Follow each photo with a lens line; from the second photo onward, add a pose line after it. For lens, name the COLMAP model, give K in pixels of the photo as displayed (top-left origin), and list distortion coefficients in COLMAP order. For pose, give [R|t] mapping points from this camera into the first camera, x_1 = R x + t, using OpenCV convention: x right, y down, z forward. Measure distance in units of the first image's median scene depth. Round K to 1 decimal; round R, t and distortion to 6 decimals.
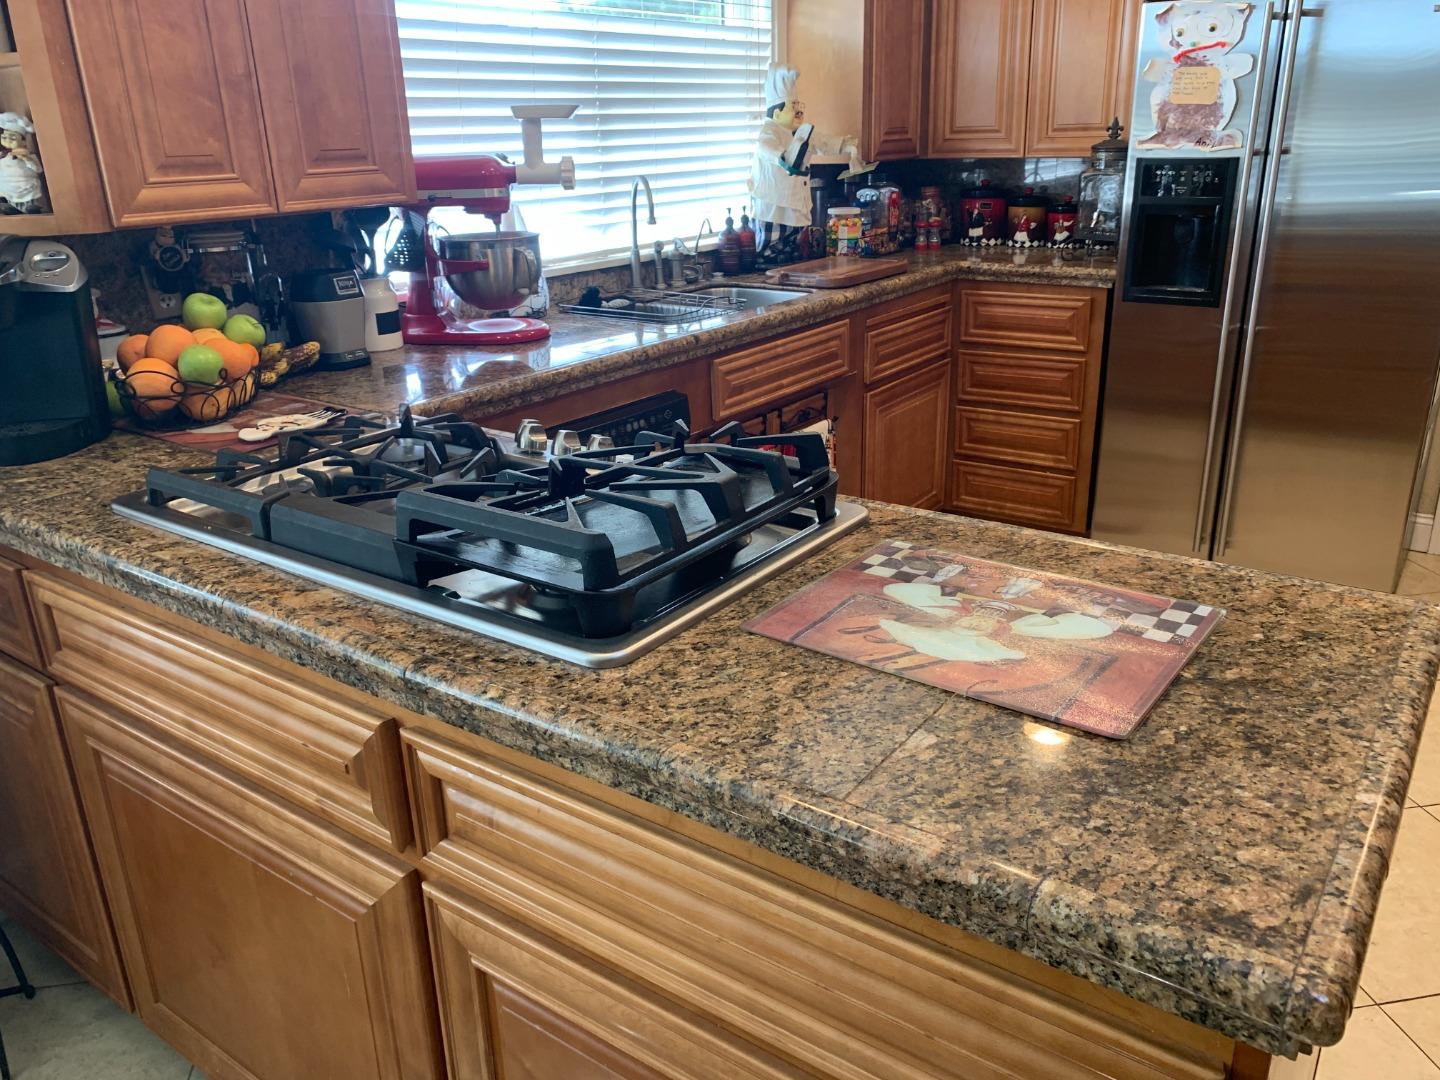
lens RADIAL K [[1115.9, 0, 720.0], [0, 1115.9, 540.0], [0, 0, 1]] dist [0.002950, 0.007536]
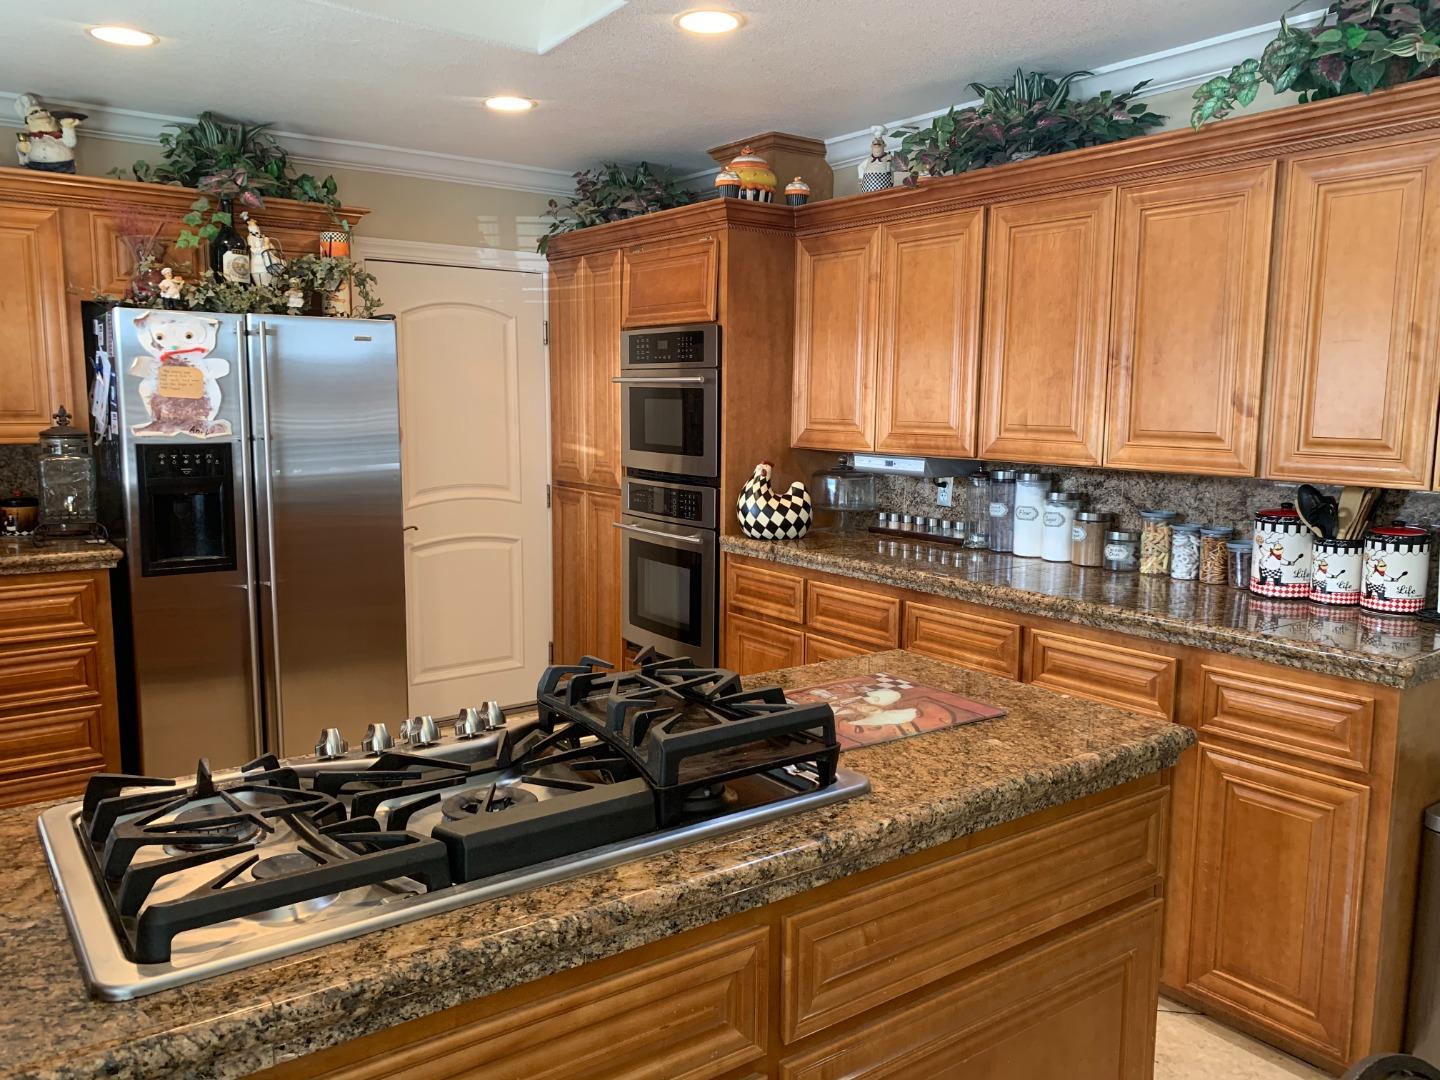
lens RADIAL K [[1115.9, 0, 720.0], [0, 1115.9, 540.0], [0, 0, 1]] dist [0.002950, 0.007536]
pose [[0.316744, -0.096252, 0.943615, -0.475237], [0.317382, 0.948247, -0.009812, -0.074870], [-0.893835, 0.302594, 0.330901, 0.196482]]
